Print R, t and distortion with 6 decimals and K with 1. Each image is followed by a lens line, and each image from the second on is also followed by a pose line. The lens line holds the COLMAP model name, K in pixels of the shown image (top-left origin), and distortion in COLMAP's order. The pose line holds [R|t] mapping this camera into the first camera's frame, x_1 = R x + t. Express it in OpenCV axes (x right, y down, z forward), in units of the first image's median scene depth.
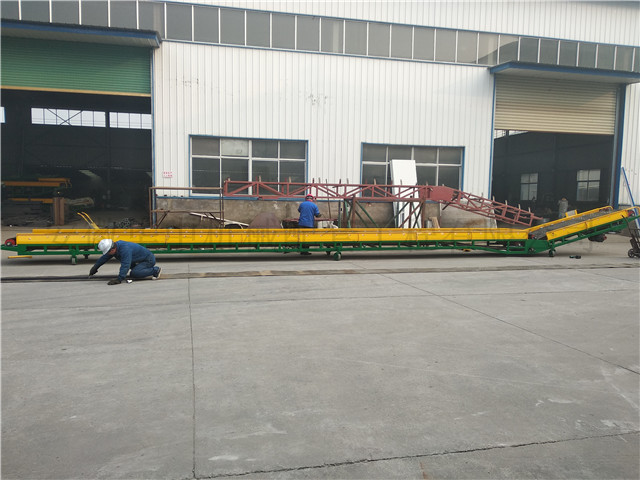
lens RADIAL K [[489.0, 0, 292.4], [0, 489.0, 240.1], [0, 0, 1]] dist [0.043600, -0.041298]
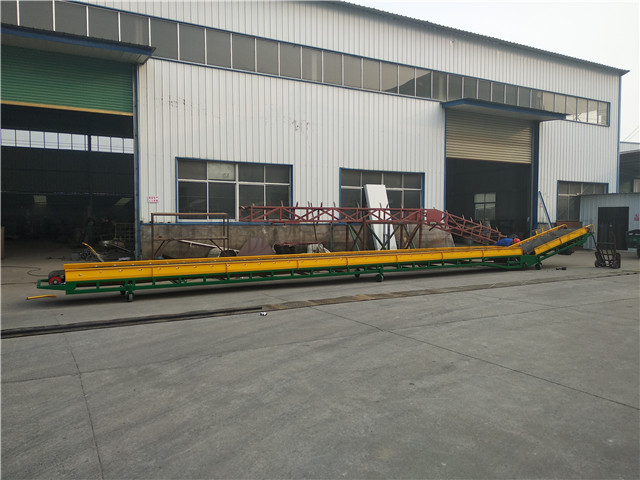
lens RADIAL K [[489.0, 0, 321.9], [0, 489.0, 242.8], [0, 0, 1]] dist [0.043600, -0.041298]
pose [[0.961869, -0.029812, 0.271880, -0.198780], [0.040599, 0.998592, -0.034135, -0.007043], [-0.270479, 0.043872, 0.961726, 0.022180]]
